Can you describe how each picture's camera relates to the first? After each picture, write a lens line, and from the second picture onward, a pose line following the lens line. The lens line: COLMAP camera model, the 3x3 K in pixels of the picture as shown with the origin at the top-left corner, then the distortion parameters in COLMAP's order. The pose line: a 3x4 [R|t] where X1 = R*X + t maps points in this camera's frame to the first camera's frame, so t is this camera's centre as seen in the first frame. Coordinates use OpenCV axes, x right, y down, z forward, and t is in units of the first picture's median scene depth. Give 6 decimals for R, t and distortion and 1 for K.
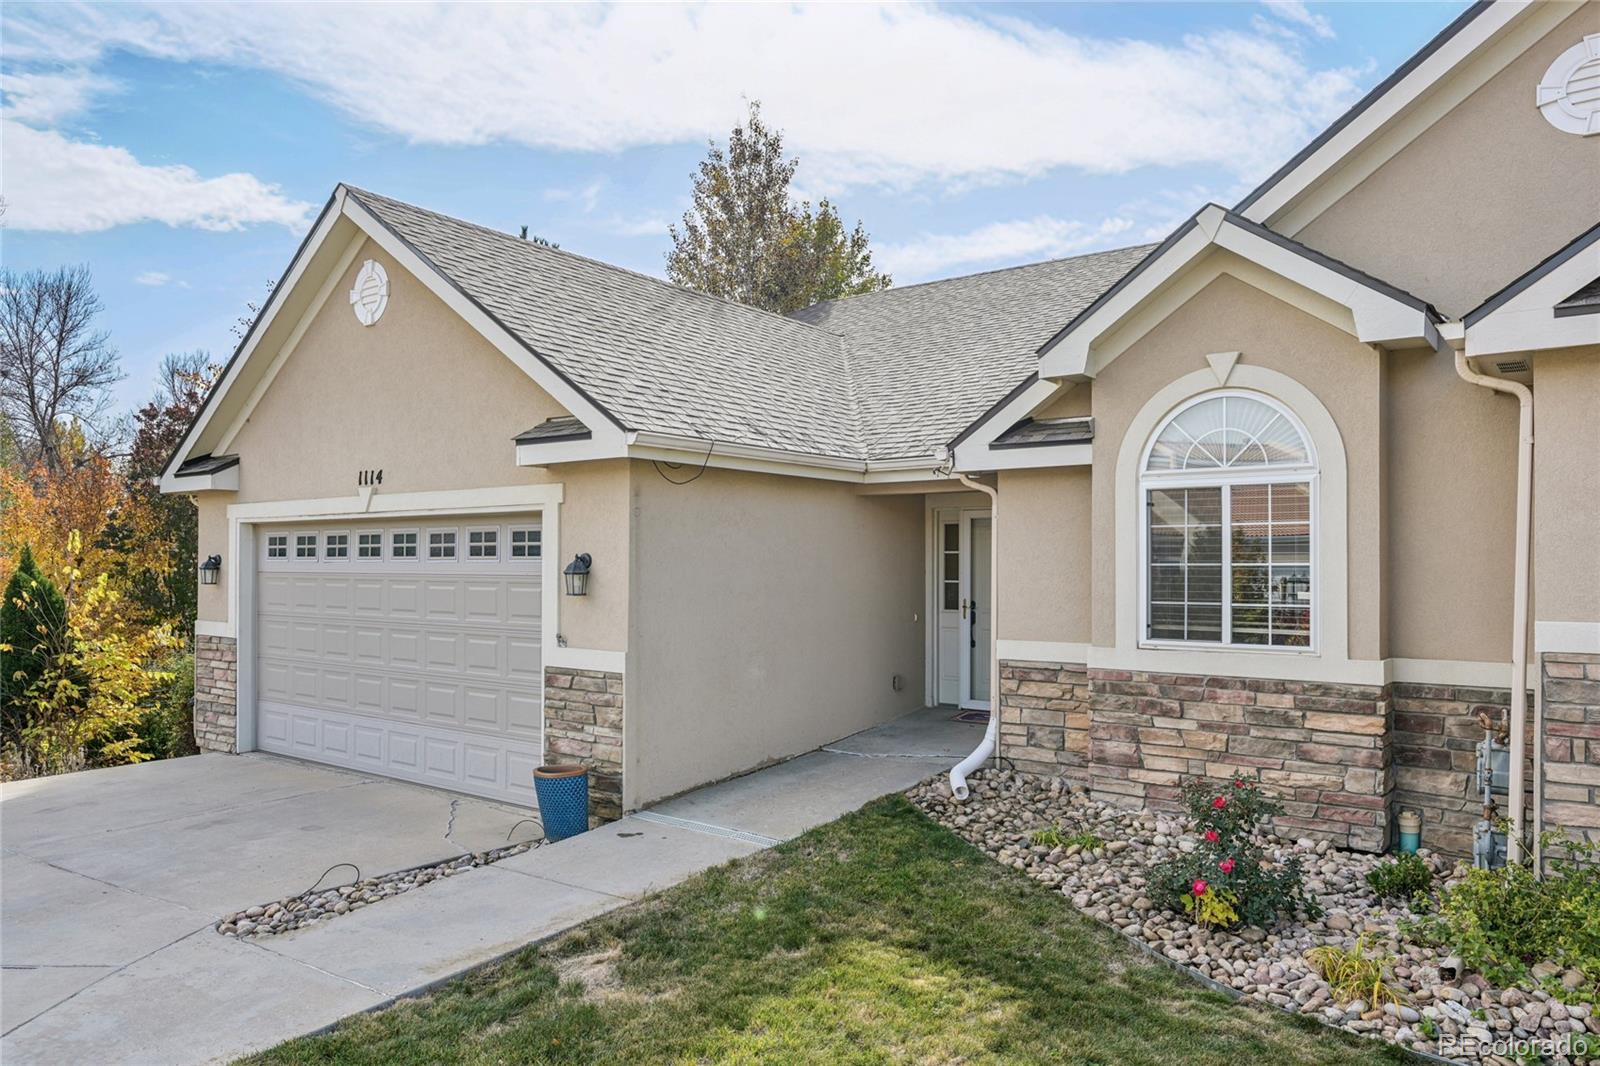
lens RADIAL K [[1026.2, 0, 802.5], [0, 1026.2, 541.2], [0, 0, 1]] dist [-0.003852, -0.002005]
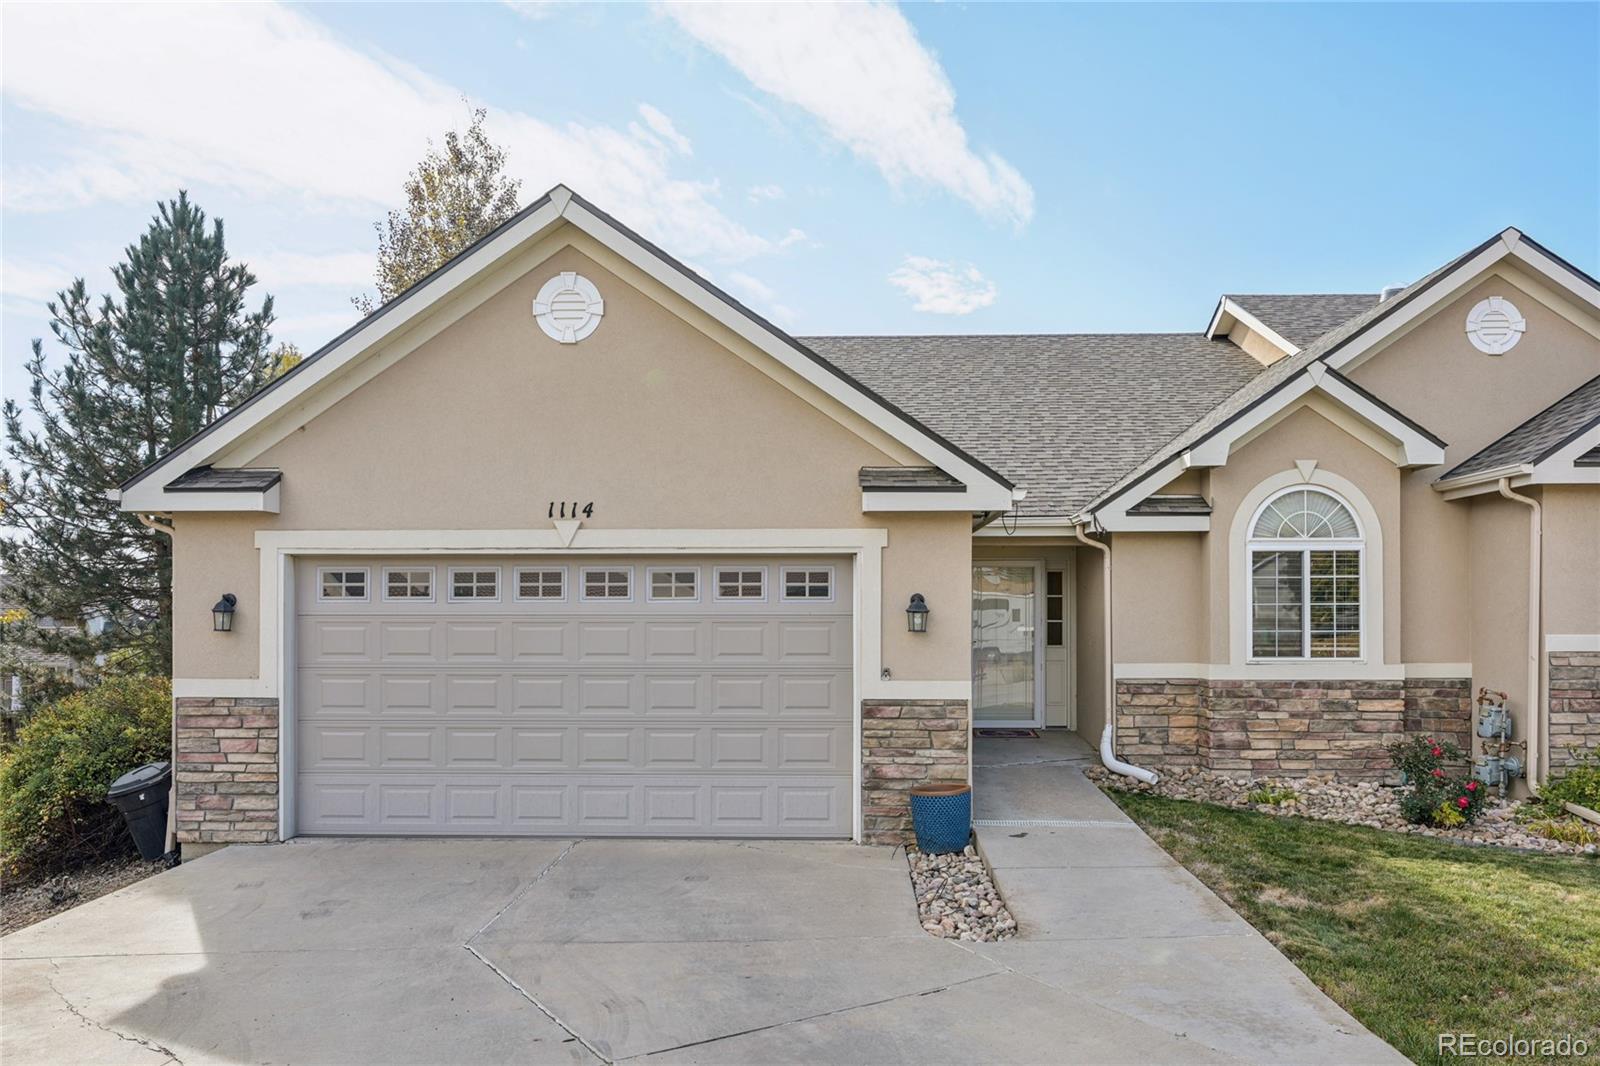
lens RADIAL K [[1026.2, 0, 869.0], [0, 1026.2, 586.2], [0, 0, 1]] dist [-0.003852, -0.002005]
pose [[0.836028, 0.010721, 0.548581, -0.863794], [-0.009739, 0.999942, -0.004700, 0.009501], [-0.548600, -0.001414, 0.836084, 0.108542]]
